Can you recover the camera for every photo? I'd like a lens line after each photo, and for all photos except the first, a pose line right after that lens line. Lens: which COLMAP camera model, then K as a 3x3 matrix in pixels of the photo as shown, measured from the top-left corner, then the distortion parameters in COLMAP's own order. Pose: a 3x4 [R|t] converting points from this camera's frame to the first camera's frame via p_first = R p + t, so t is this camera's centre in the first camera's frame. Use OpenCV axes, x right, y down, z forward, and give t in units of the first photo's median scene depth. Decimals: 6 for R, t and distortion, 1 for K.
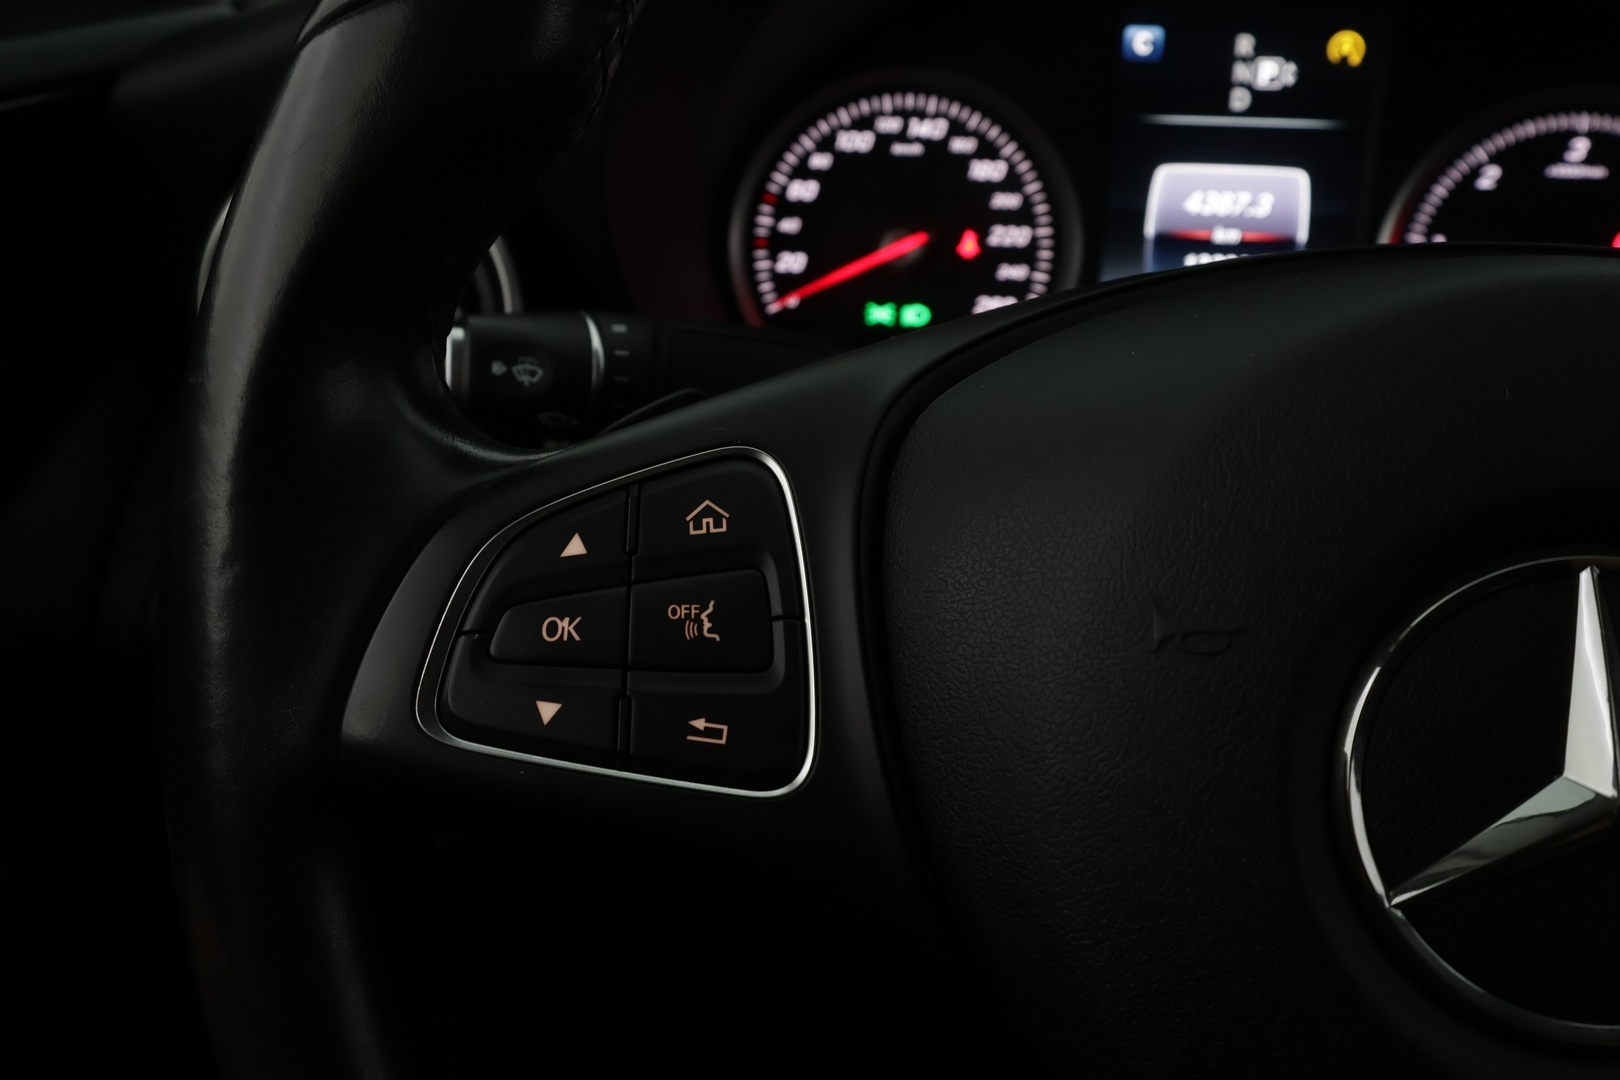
lens RADIAL K [[1275.4, 0, 804.5], [0, 1275.4, 546.3], [0, 0, 1]] dist [0.000411, -0.002477]
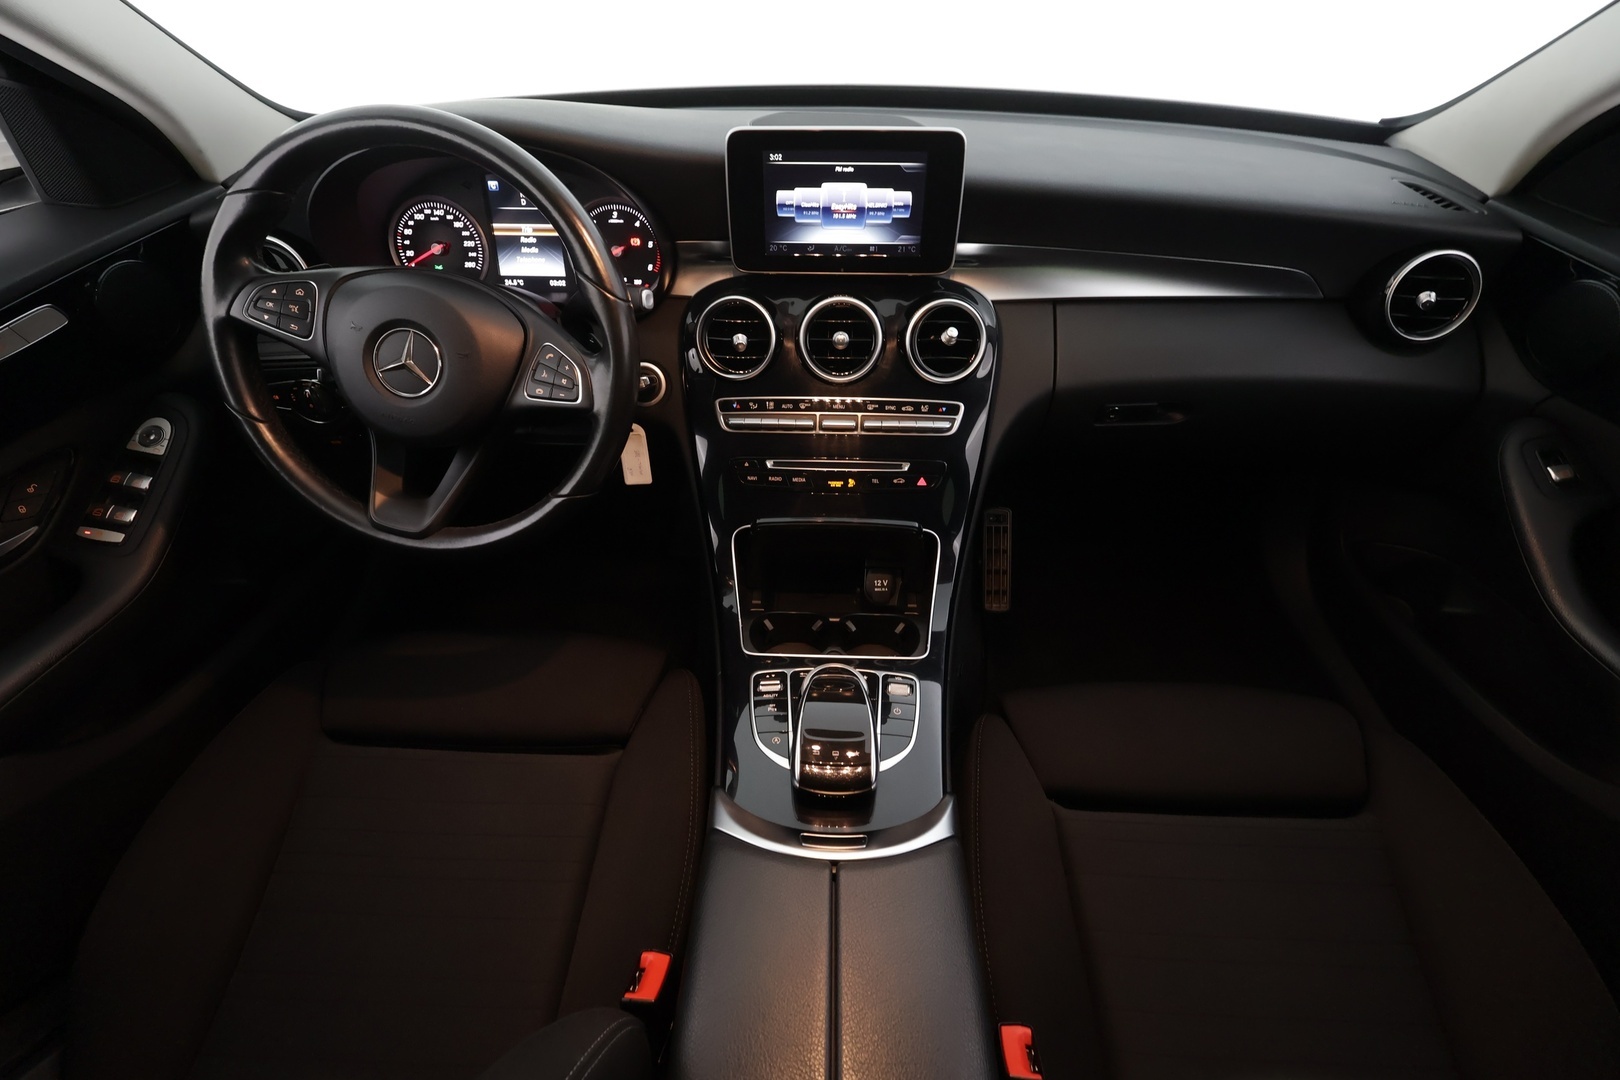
lens RADIAL K [[744.7, 0, 814.0], [0, 744.7, 546.5], [0, 0, 1]] dist [-0.005468, 0.000324]
pose [[0.996625, -0.058831, 0.057242, 0.957917], [0.043653, 0.970446, 0.237337, 0.125454], [-0.069513, -0.234037, 0.969739, -1.275655]]
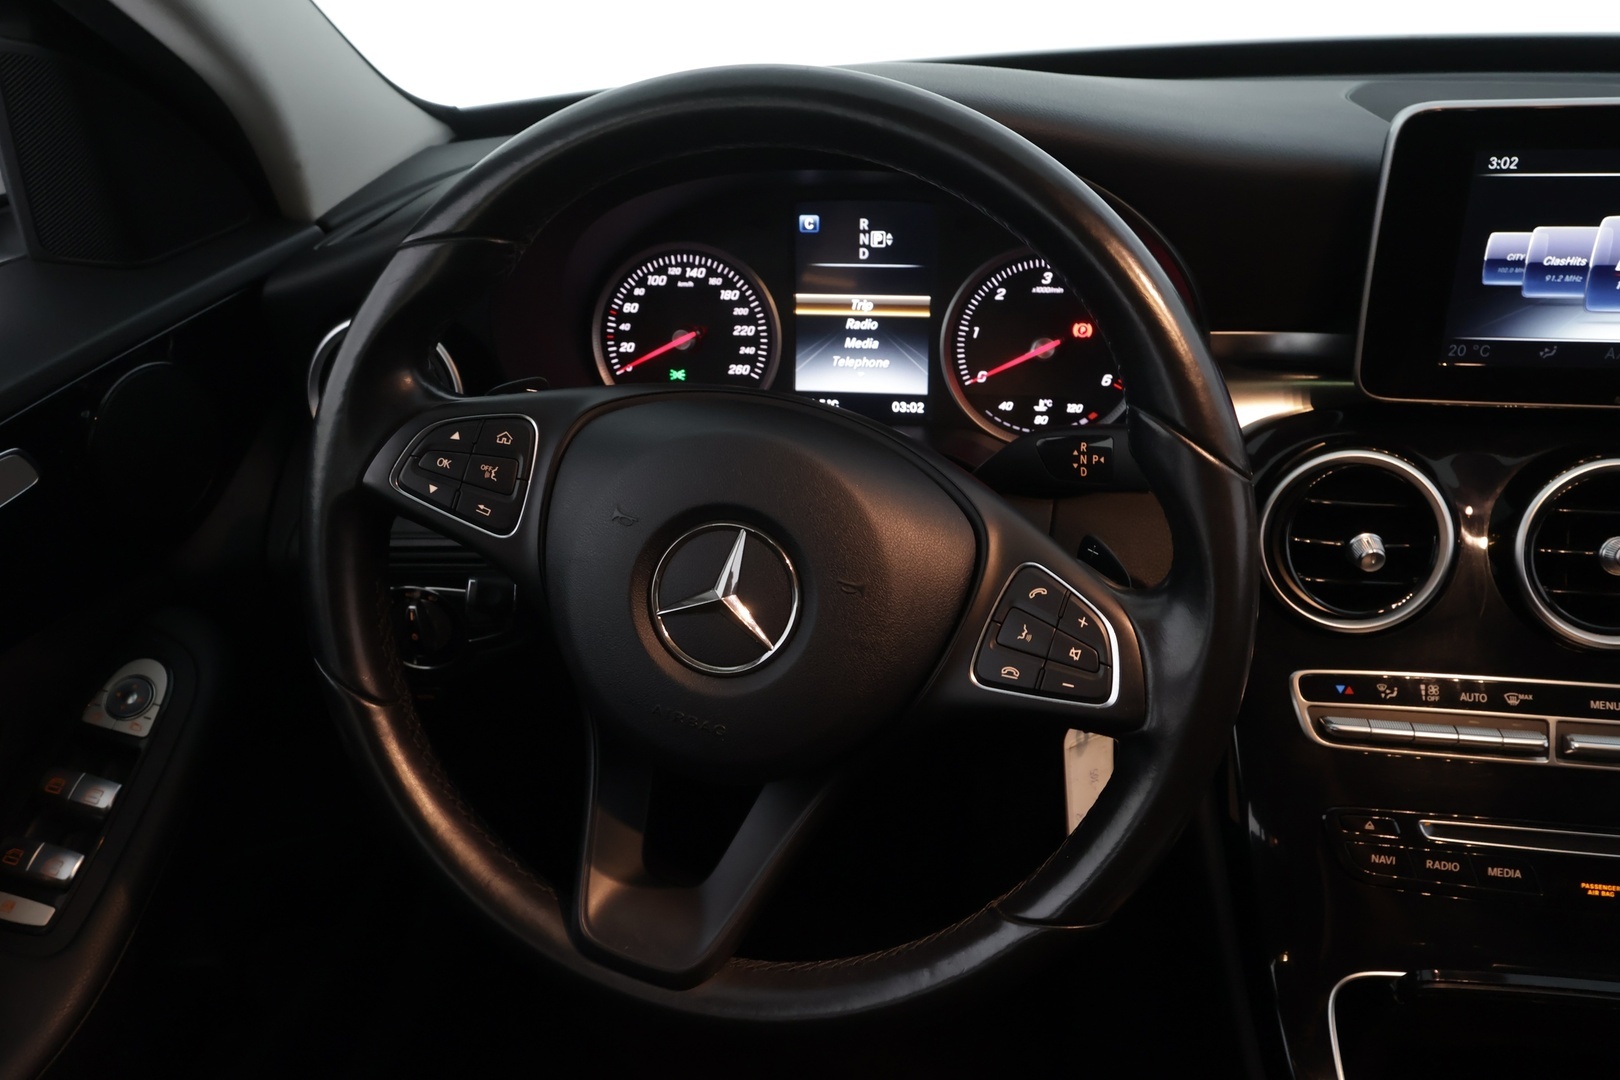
lens RADIAL K [[1275.4, 0, 804.3], [0, 1275.4, 542.5], [0, 0, 1]] dist [0.000411, -0.002477]
pose [[0.996172, -0.013353, -0.086384, 0.400078], [0.016349, 0.999286, 0.034070, -0.006391], [0.085868, -0.035352, 0.995679, -0.792917]]
